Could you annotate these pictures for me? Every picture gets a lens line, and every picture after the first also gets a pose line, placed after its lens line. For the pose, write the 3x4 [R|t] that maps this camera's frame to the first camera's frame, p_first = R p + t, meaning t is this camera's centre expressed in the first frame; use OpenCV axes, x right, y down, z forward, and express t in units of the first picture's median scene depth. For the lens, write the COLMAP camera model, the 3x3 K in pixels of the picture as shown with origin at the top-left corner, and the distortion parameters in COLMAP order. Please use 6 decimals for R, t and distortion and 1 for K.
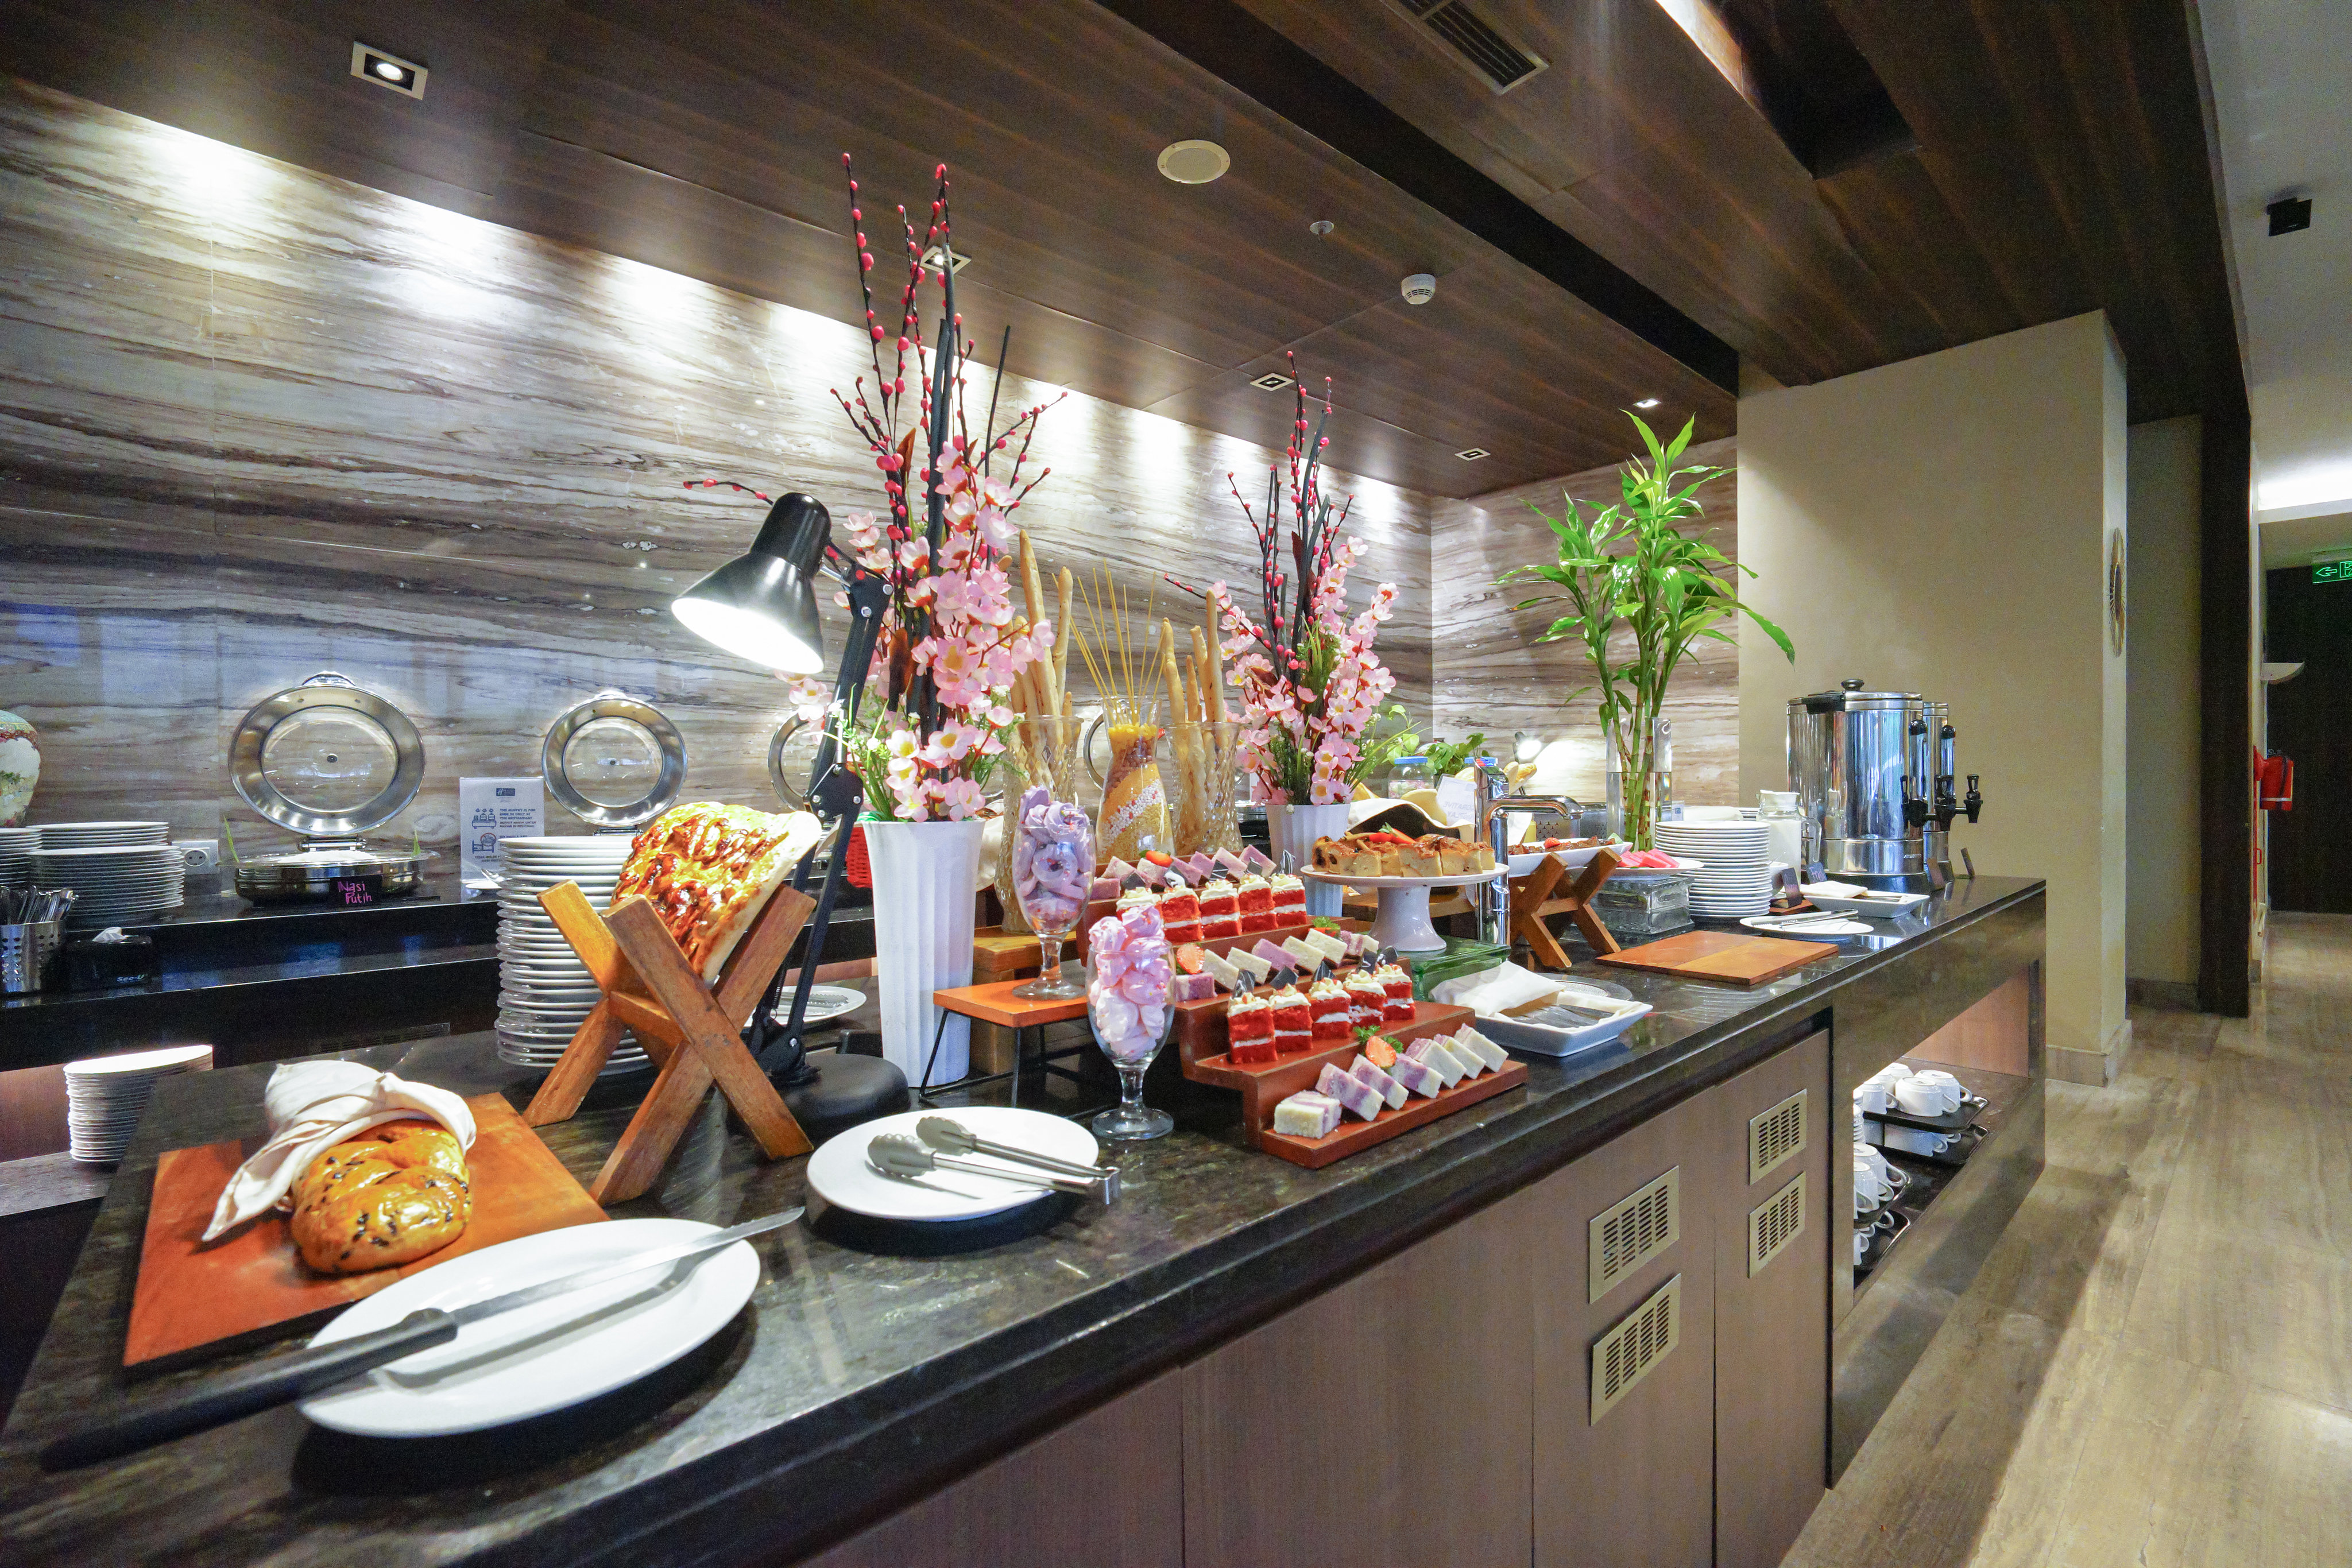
lens RADIAL K [[1045.0, 0, 1183.0], [0, 1045.0, 783.3], [0, 0, 1]] dist [-0.007993, 0.004735]
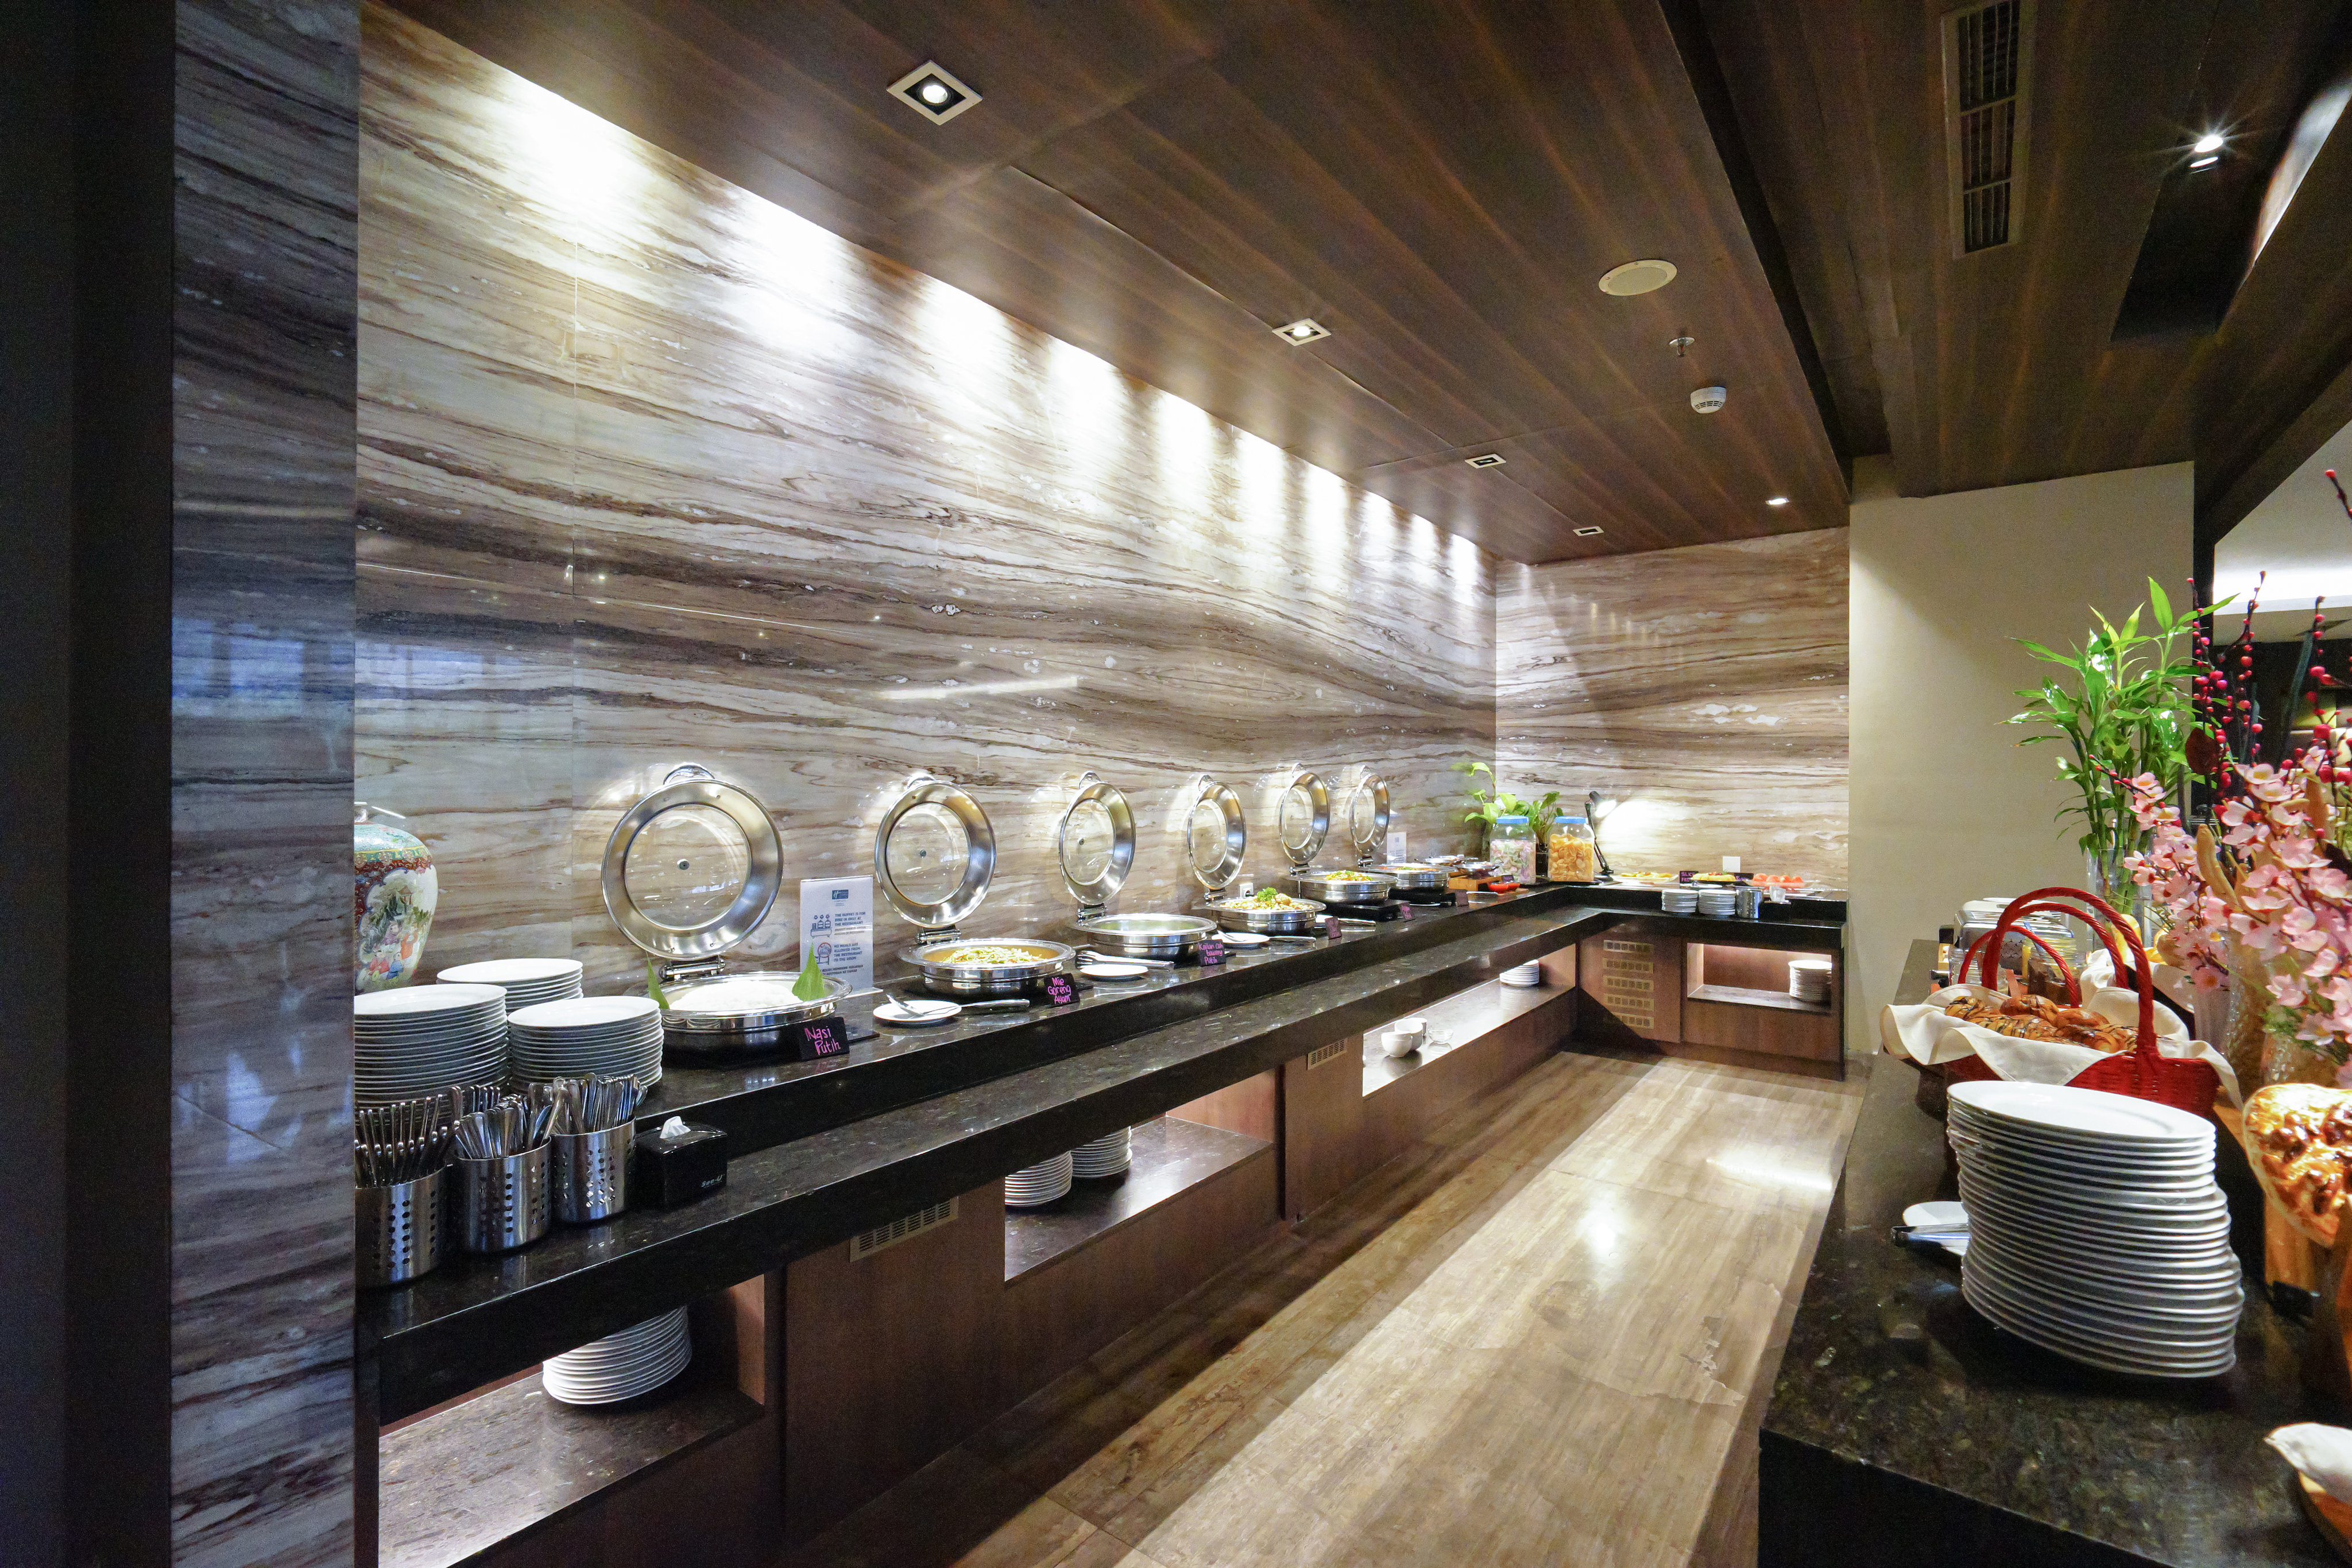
lens RADIAL K [[1045.0, 0, 1182.0], [0, 1045.0, 782.1], [0, 0, 1]] dist [-0.007993, 0.004735]
pose [[0.980776, 0.014641, 0.194589, -0.335572], [-0.013126, 0.999873, -0.009076, -0.050320], [-0.194697, 0.006348, 0.980843, 0.055023]]
